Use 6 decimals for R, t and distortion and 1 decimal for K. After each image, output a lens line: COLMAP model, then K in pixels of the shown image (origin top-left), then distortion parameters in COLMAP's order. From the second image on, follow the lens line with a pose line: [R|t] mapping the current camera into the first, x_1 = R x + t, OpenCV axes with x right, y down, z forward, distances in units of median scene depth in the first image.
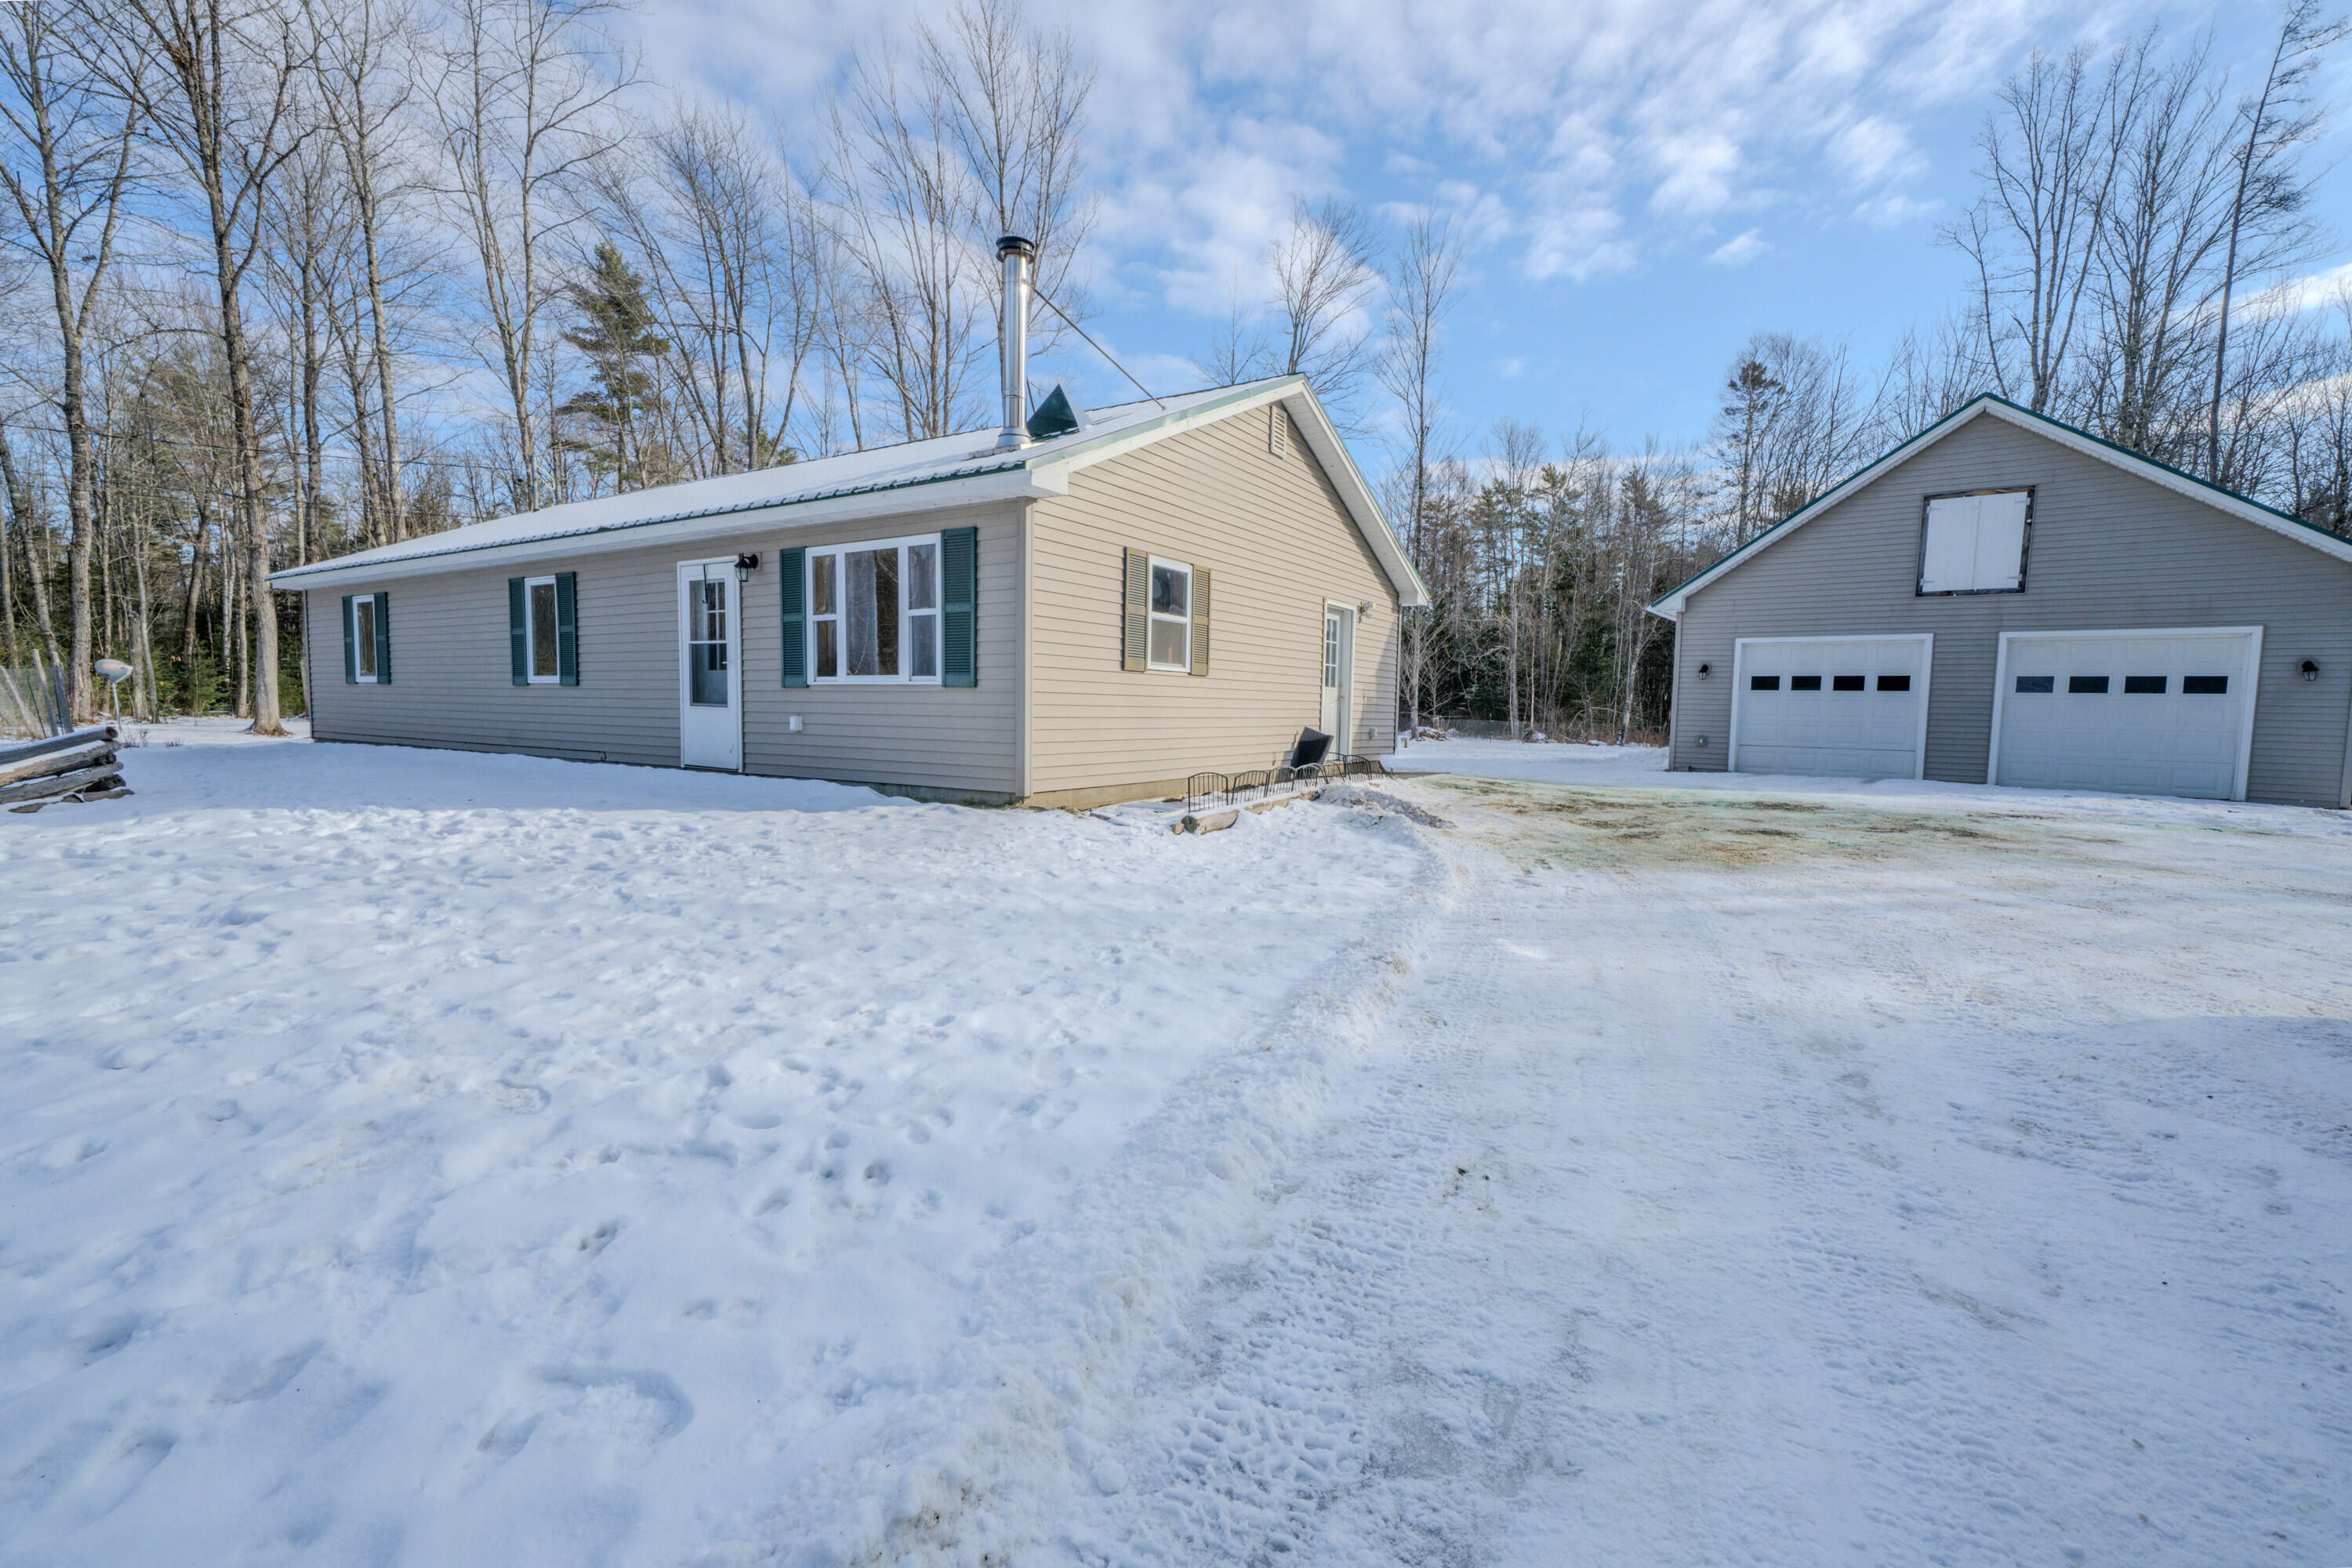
lens RADIAL K [[986.5, 0, 1176.0], [0, 986.5, 784.0], [0, 0, 1]] dist [-0.001306, -0.000186]
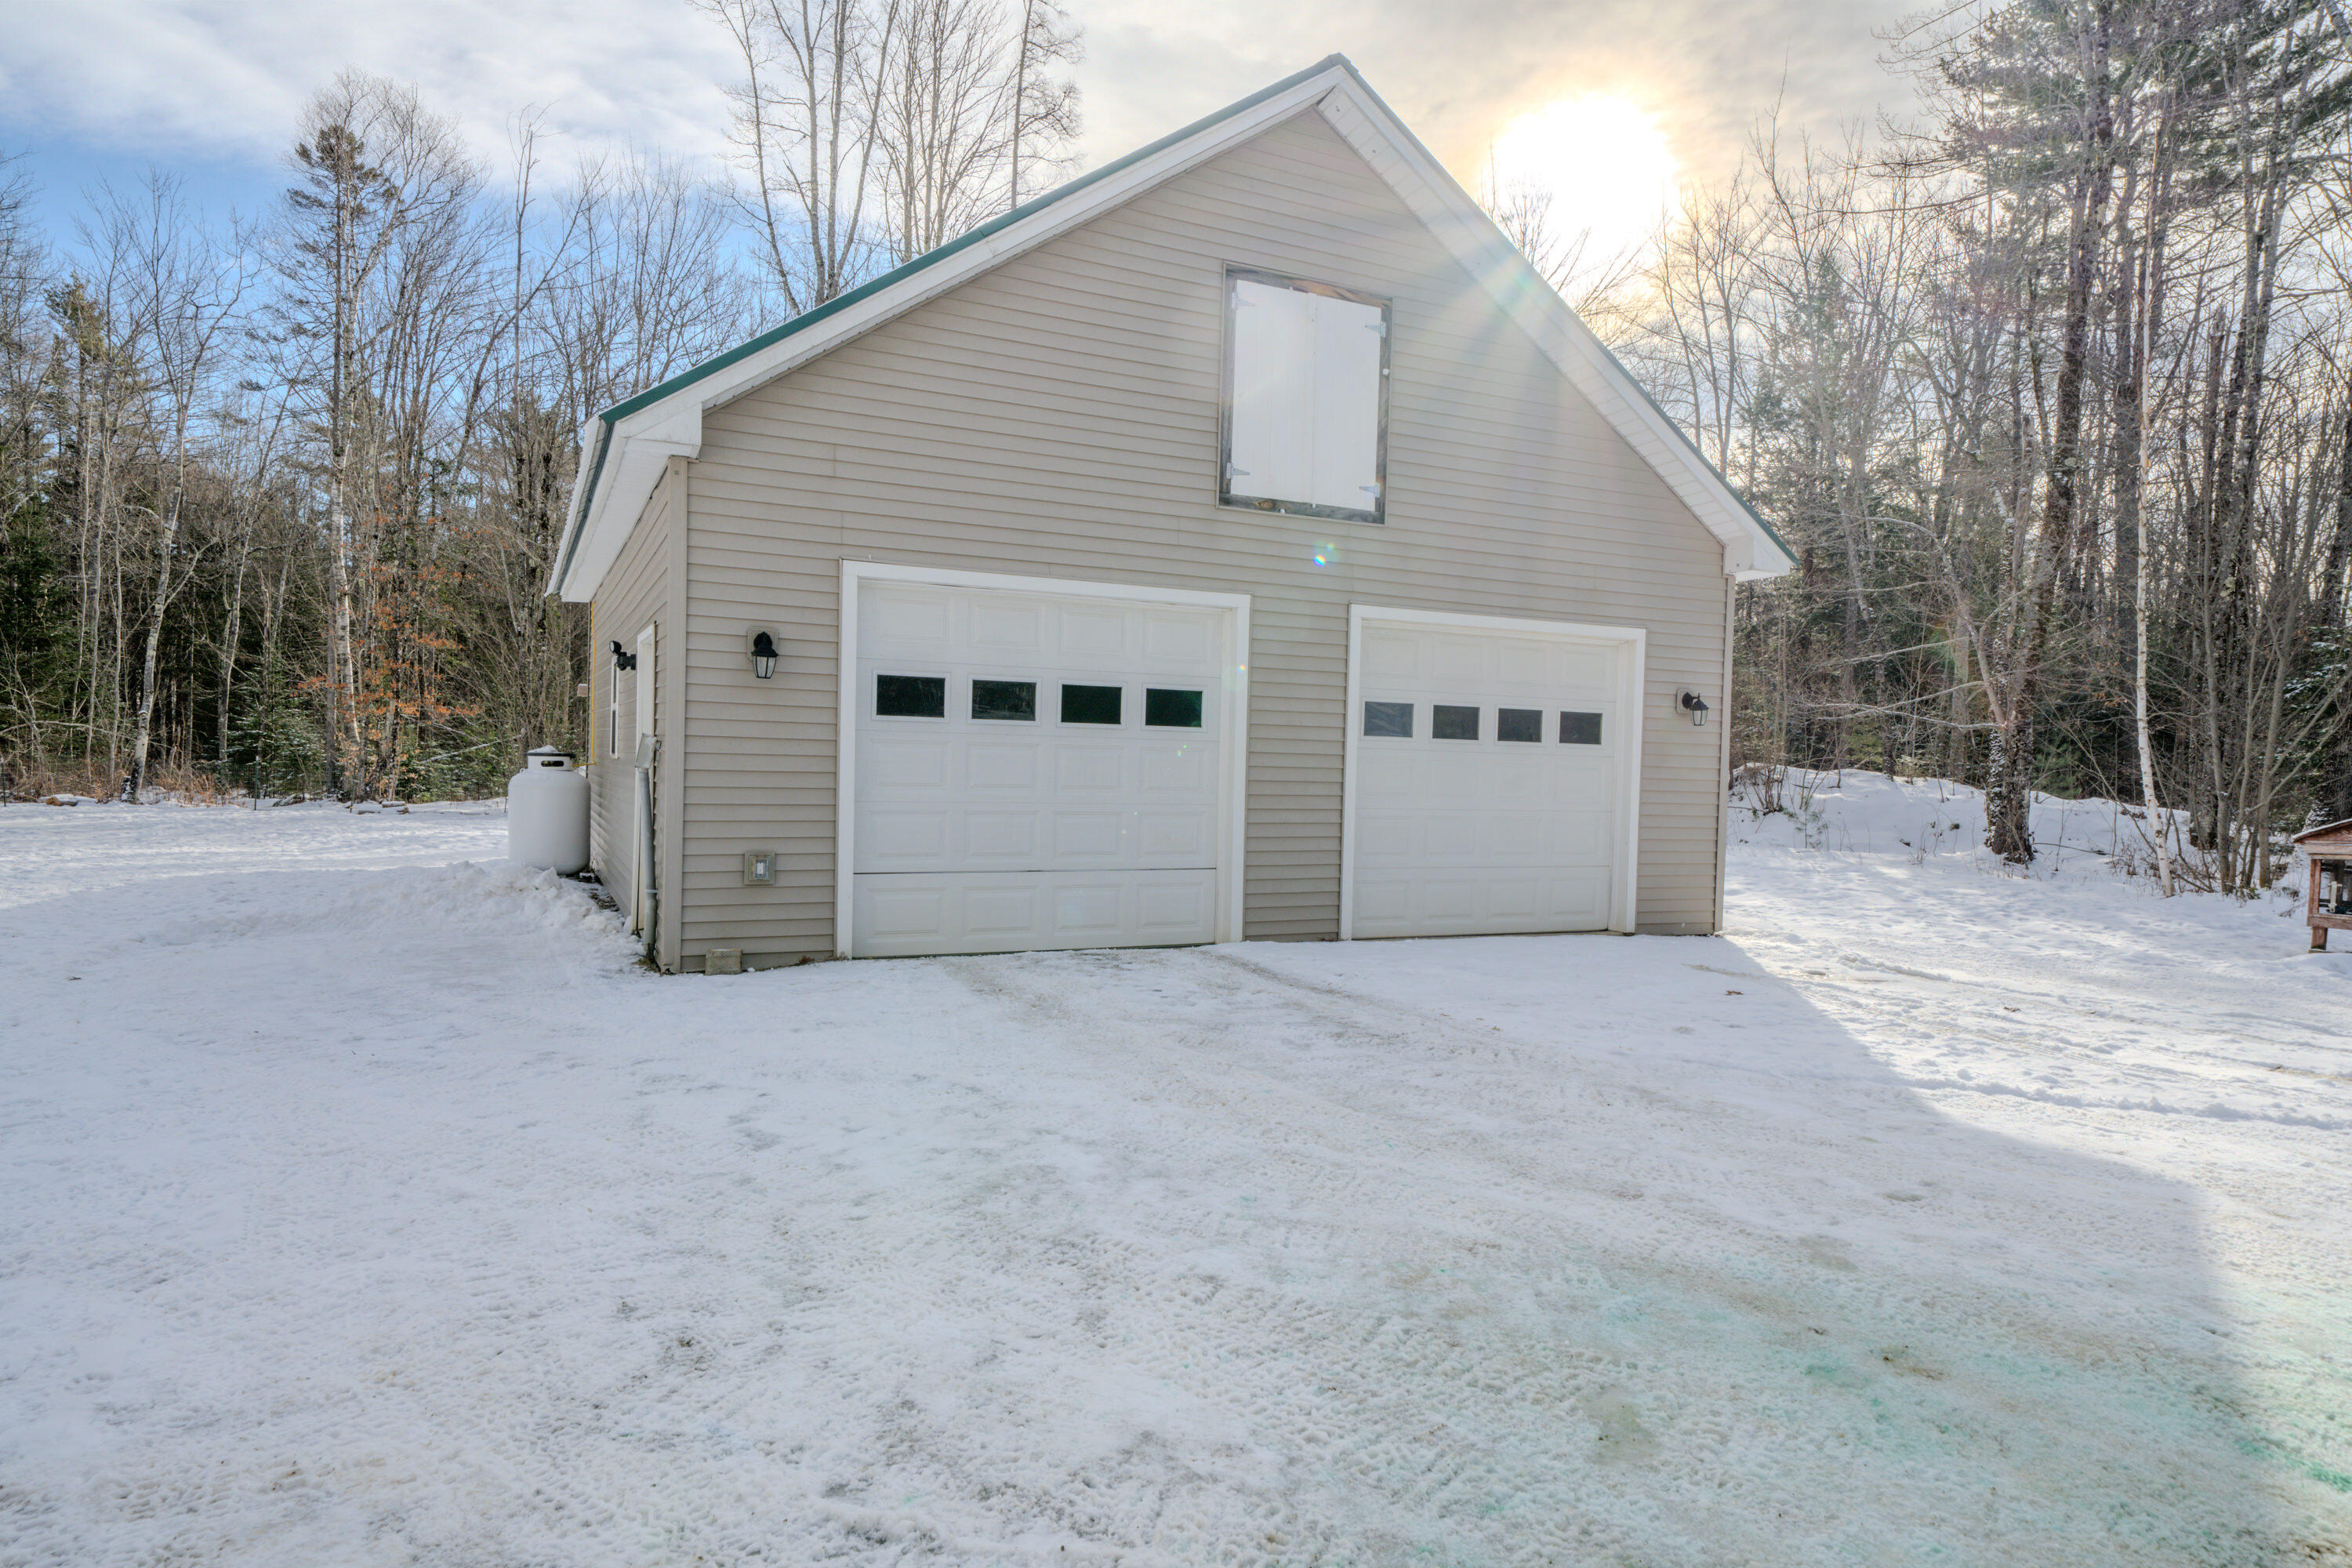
lens RADIAL K [[1405.8, 0, 1176.0], [0, 1405.8, 784.0], [0, 0, 1]] dist [0.029391, -0.000966]
pose [[0.453562, -0.022756, 0.890934, 0.196914], [0.051034, 0.998697, -0.000472, -0.068791], [-0.889762, 0.045682, 0.454132, 0.721592]]
